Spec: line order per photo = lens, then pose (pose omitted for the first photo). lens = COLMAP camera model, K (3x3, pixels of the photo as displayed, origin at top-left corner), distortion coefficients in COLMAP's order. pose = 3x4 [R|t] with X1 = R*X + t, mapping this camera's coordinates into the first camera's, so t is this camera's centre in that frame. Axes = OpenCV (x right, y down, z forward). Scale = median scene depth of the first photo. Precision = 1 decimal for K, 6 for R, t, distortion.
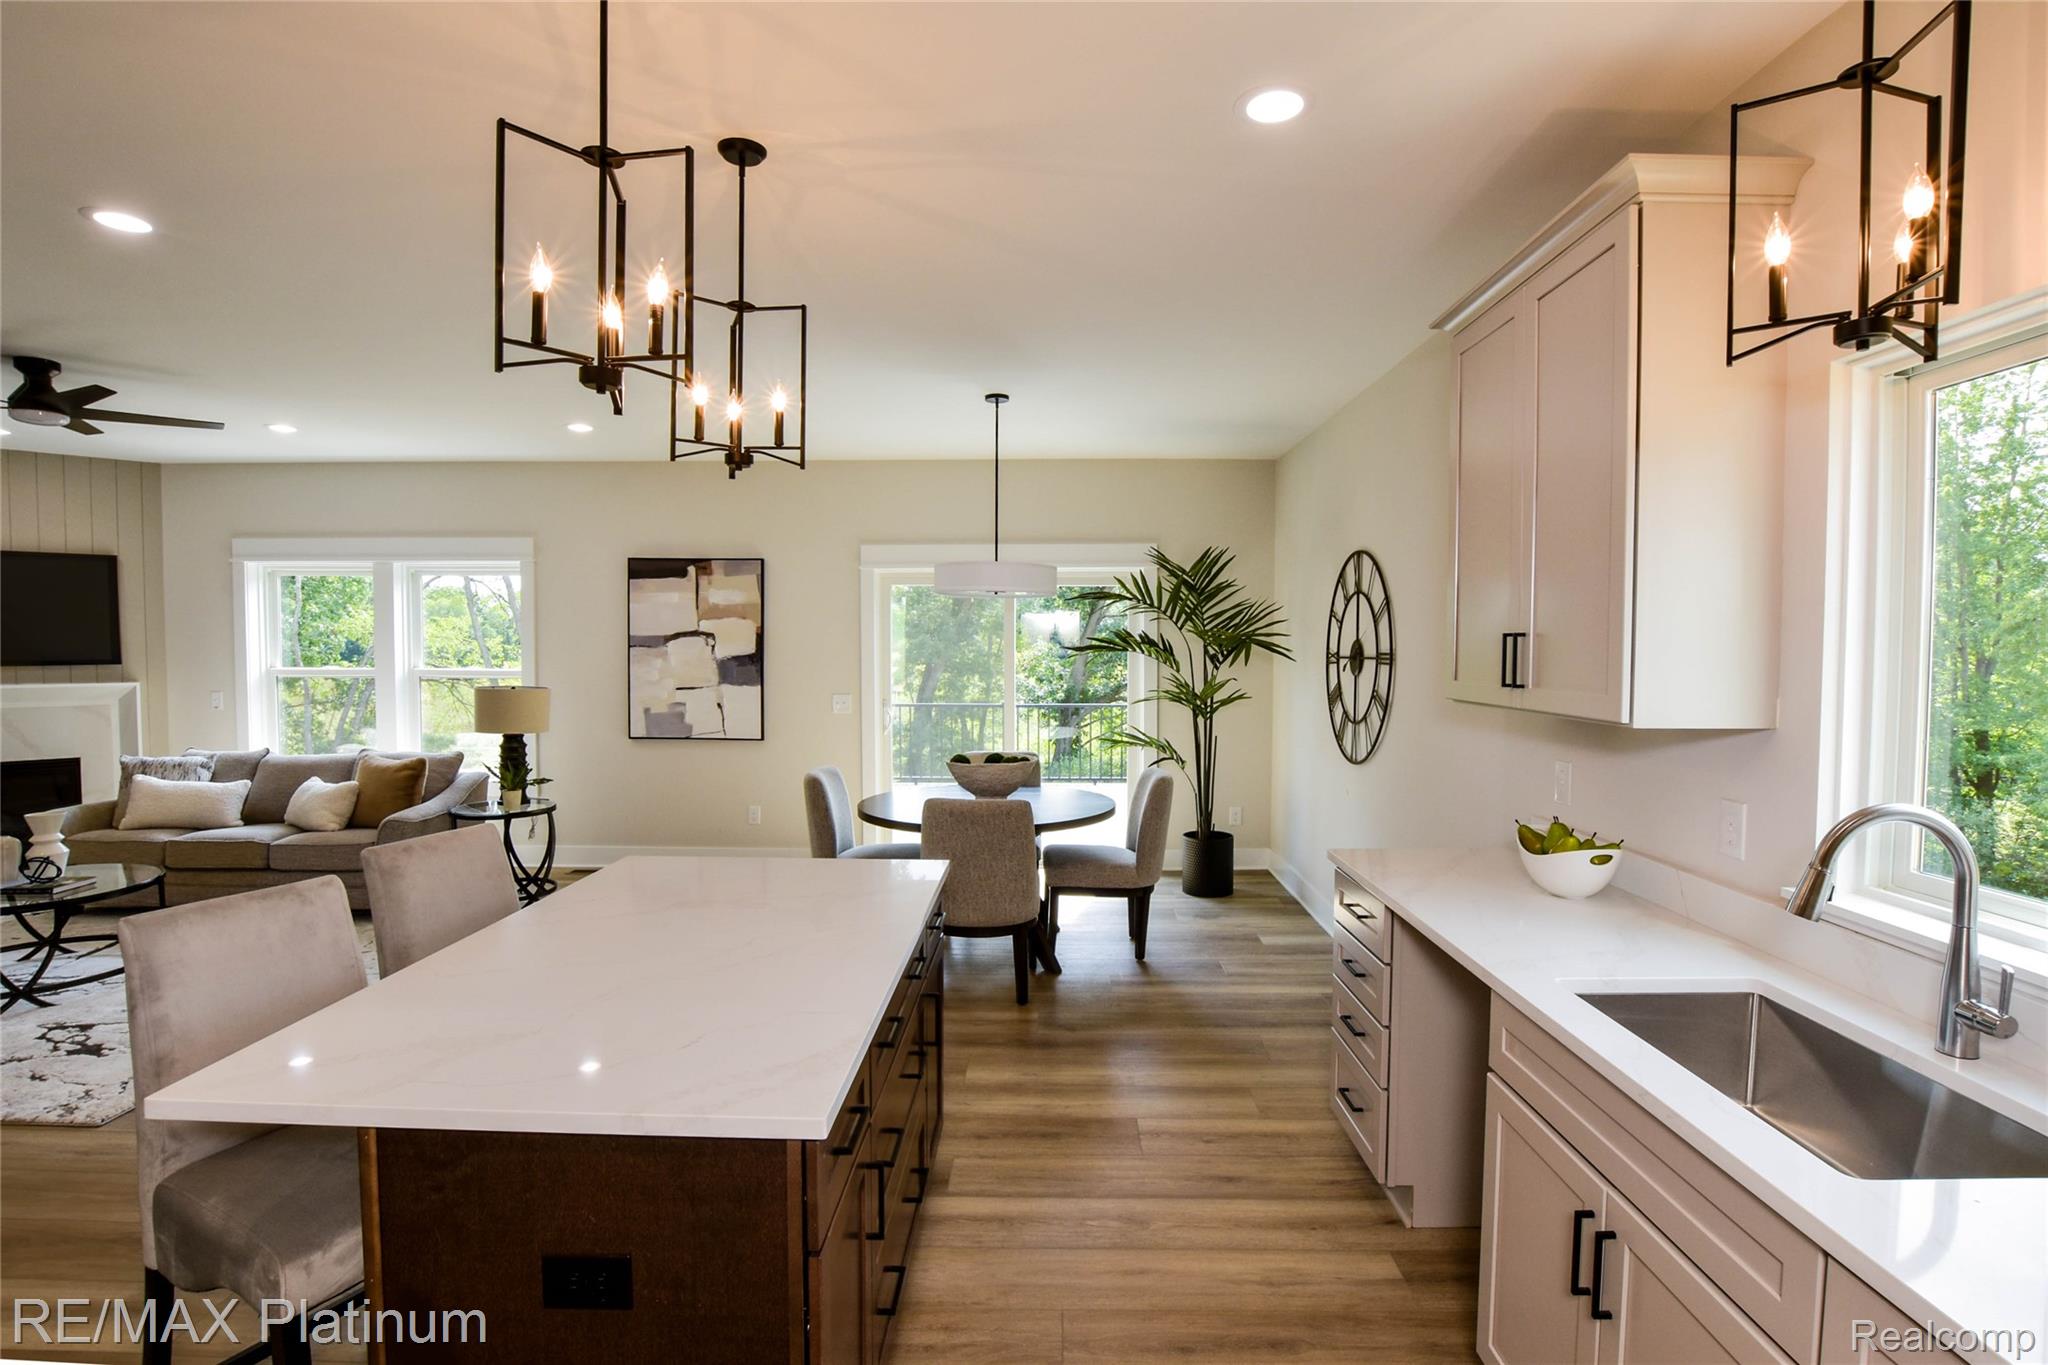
lens RADIAL K [[977.4, 0, 1035.0], [0, 977.4, 684.8], [0, 0, 1]] dist [-0.032851, 0.001045]
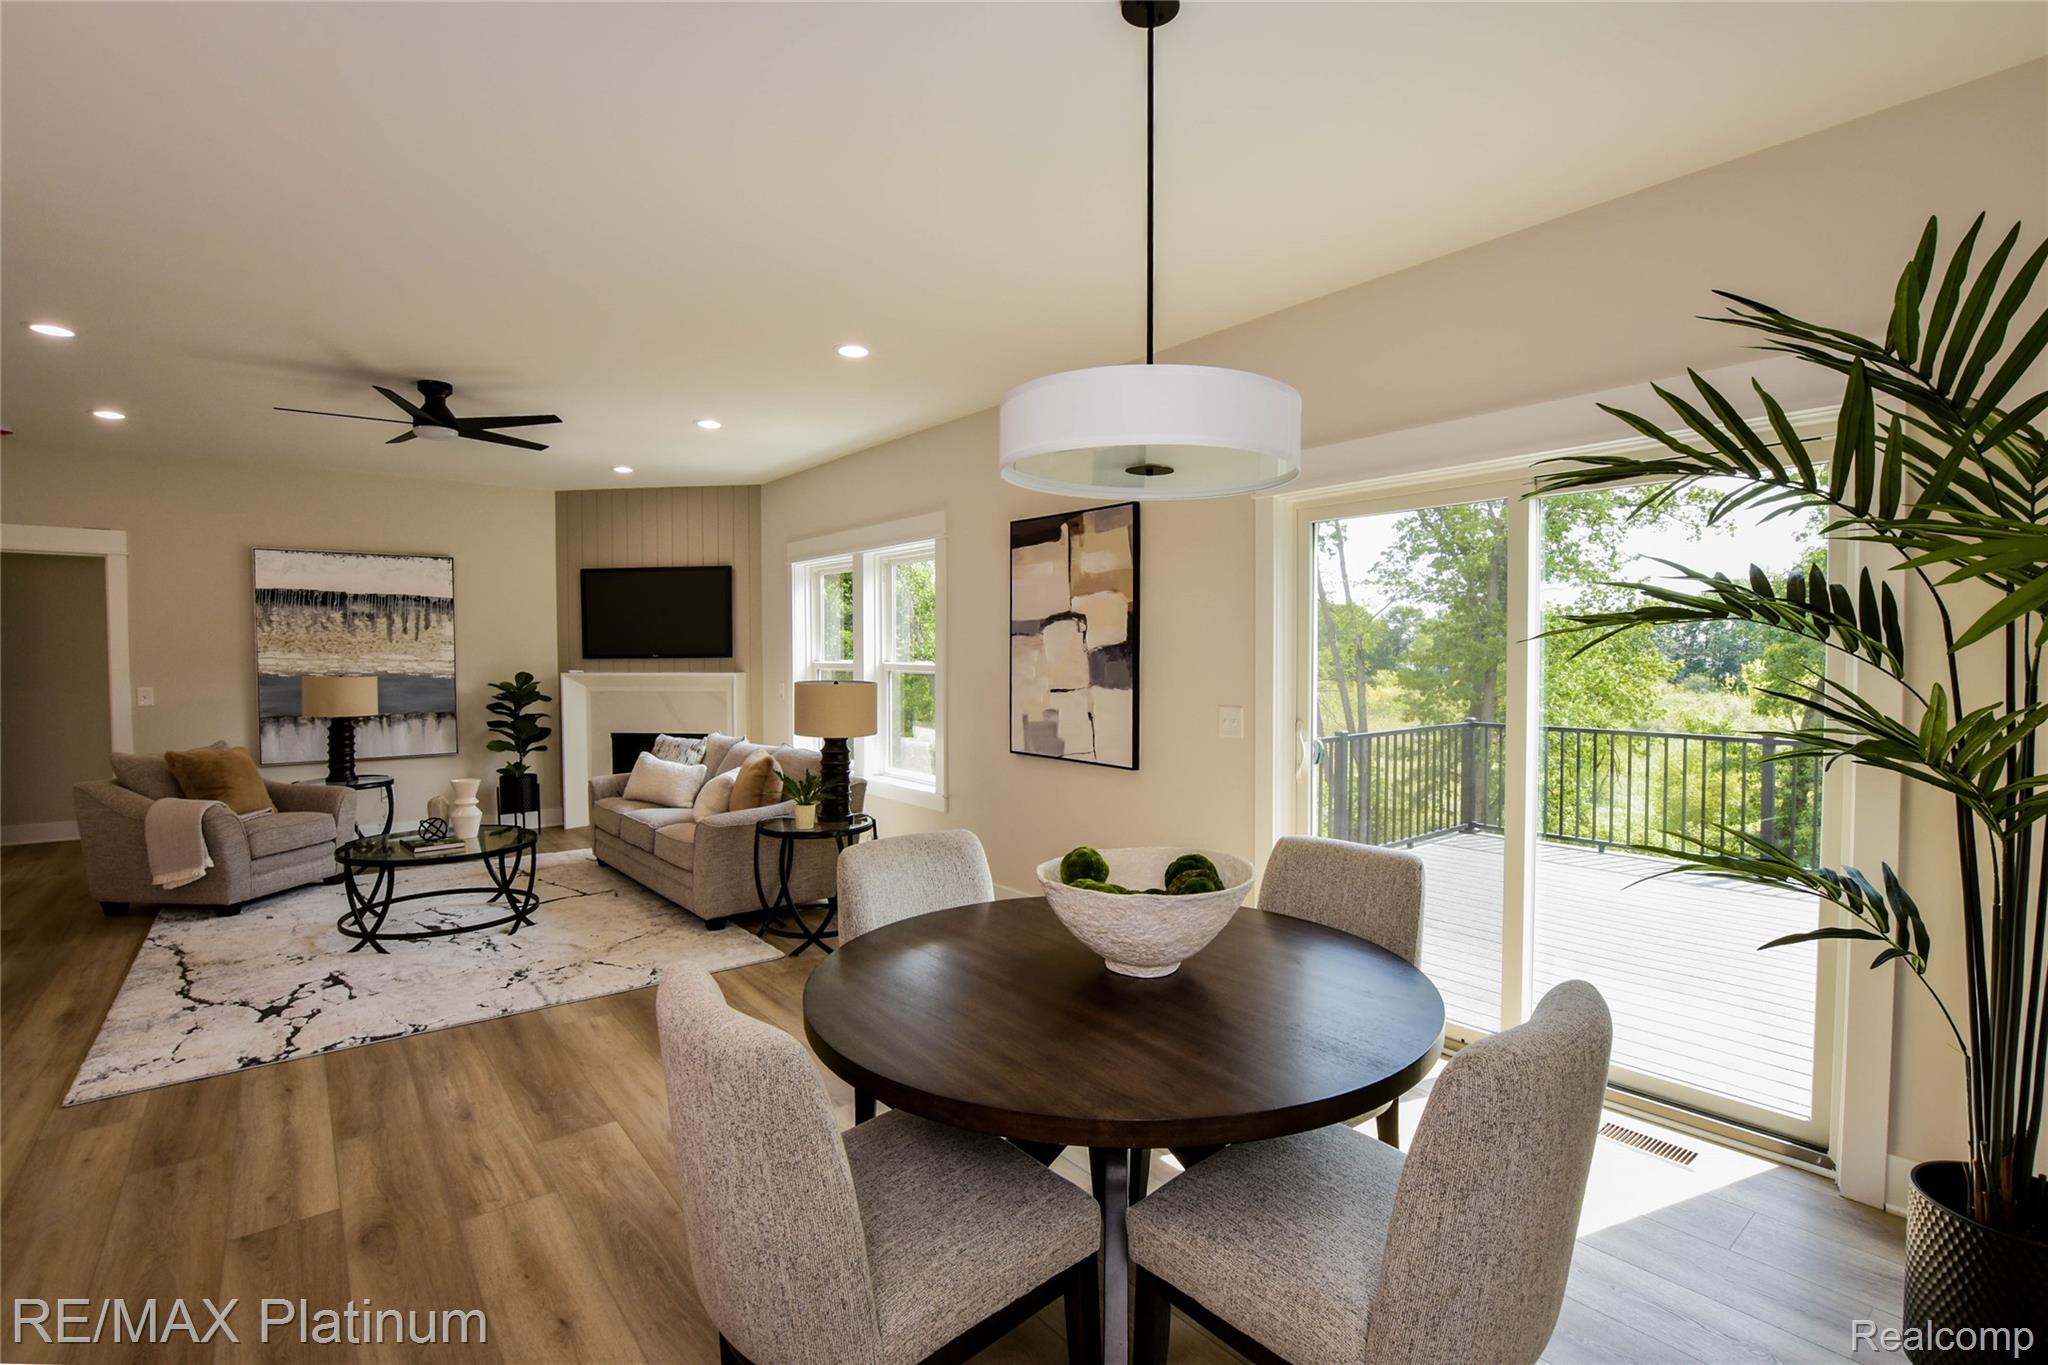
lens RADIAL K [[946.1, 0, 1024.0], [0, 946.1, 682.5], [0, 0, 1]] dist [-0.030035, 0.001109]
pose [[0.648241, 0.020646, -0.761156, 0.213950], [-0.029499, 0.999563, 0.001991, -0.003797], [0.760864, 0.021163, 0.648566, 0.643758]]
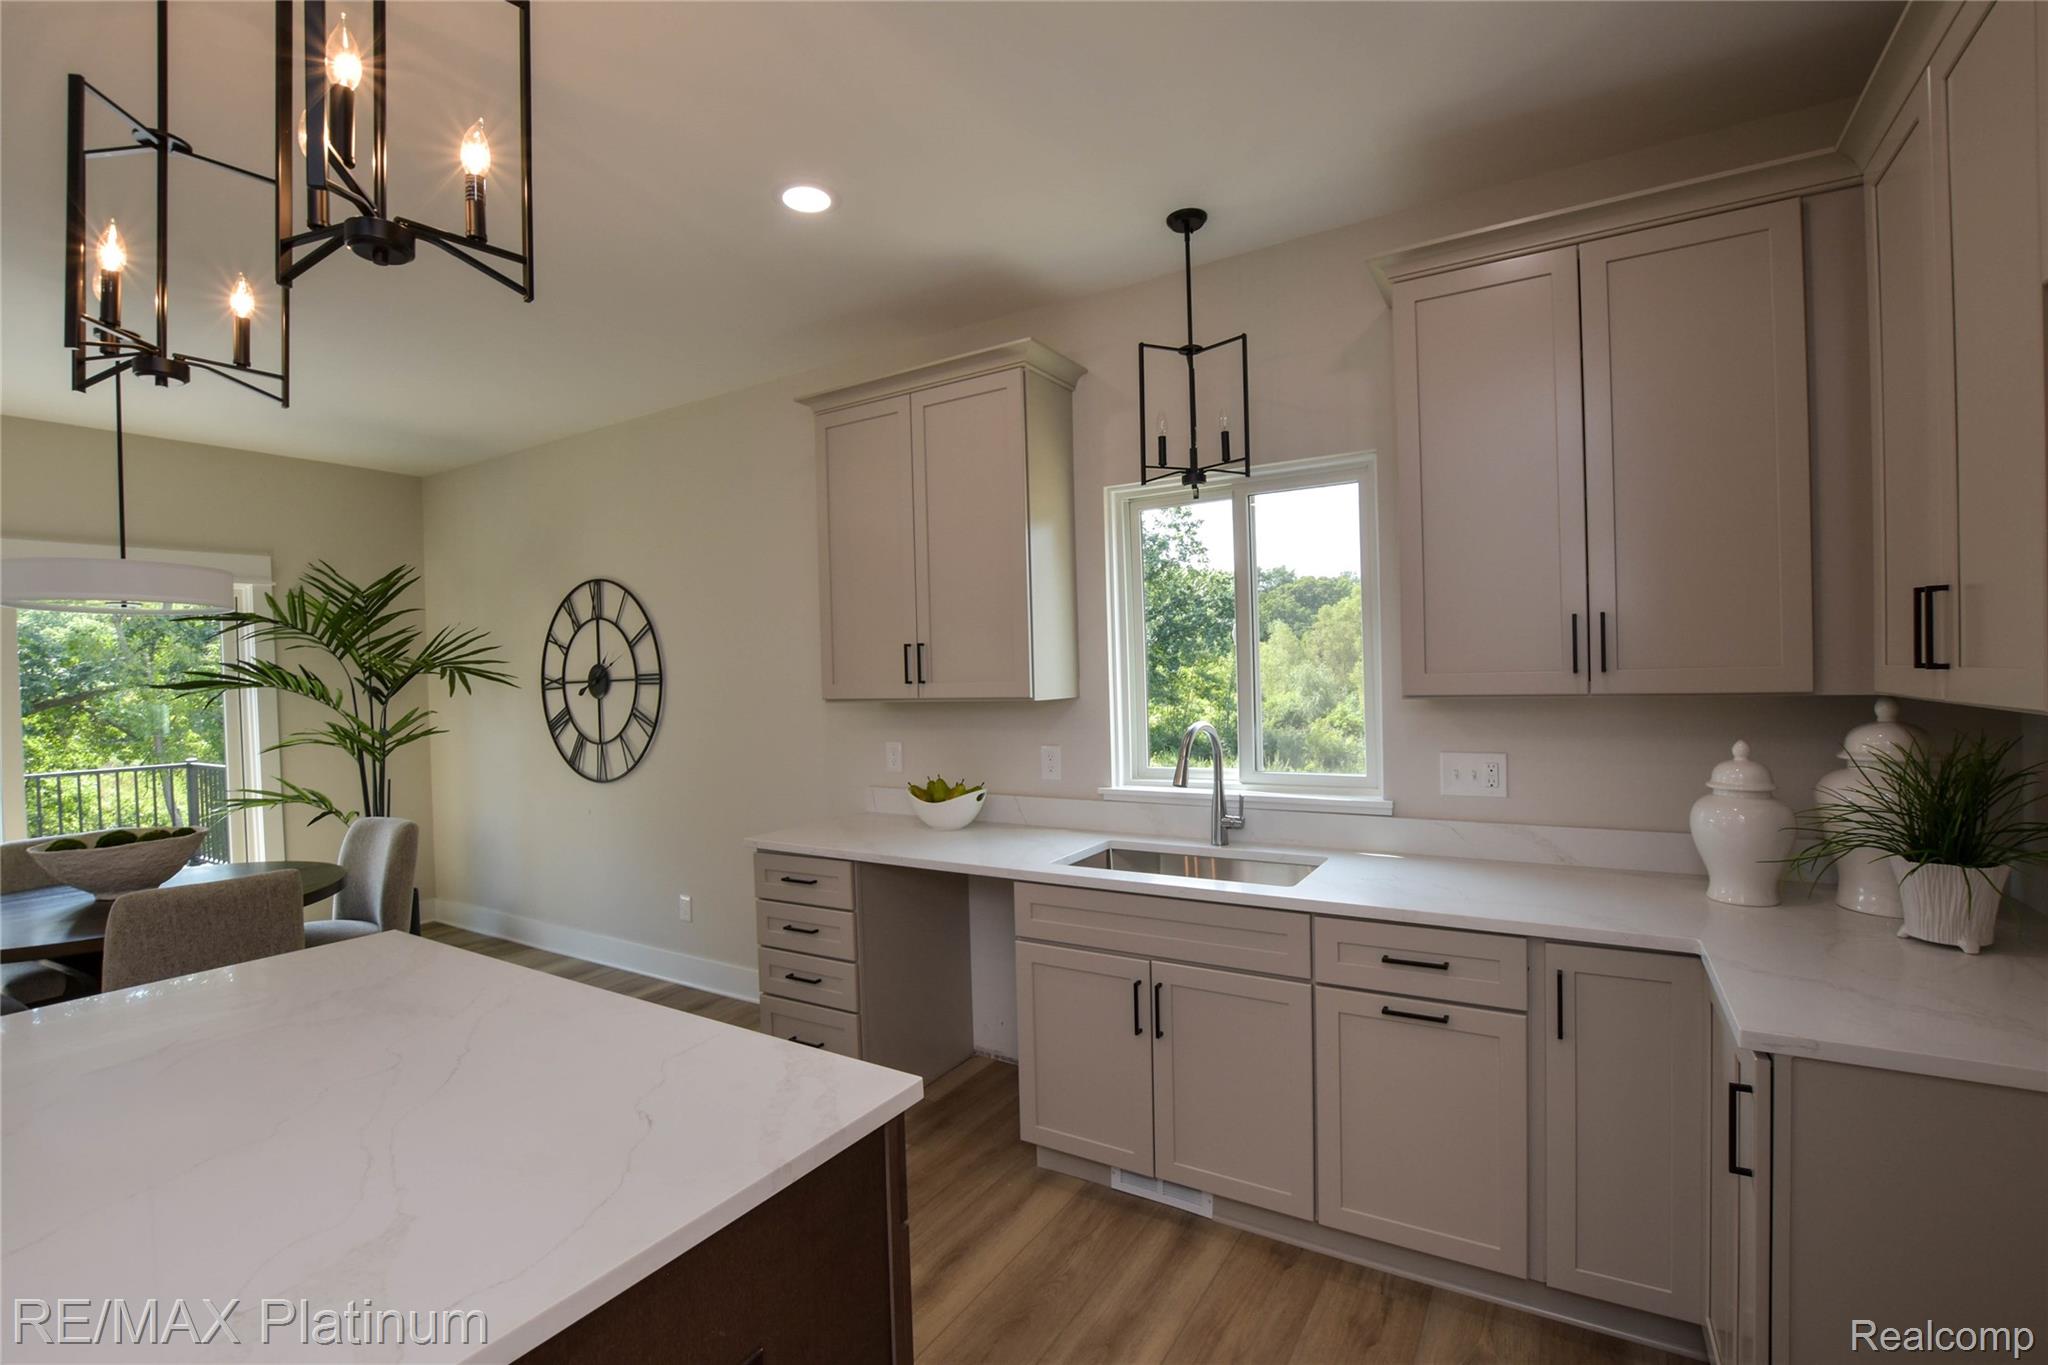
lens RADIAL K [[908.8, 0, 1037.1], [0, 908.8, 681.1], [0, 0, 1]] dist [-0.039892, 0.007140]
pose [[0.505085, -0.025158, 0.862703, -0.237481], [0.065179, 0.997832, -0.009062, 0.010013], [-0.860605, 0.060807, 0.505630, 0.093325]]
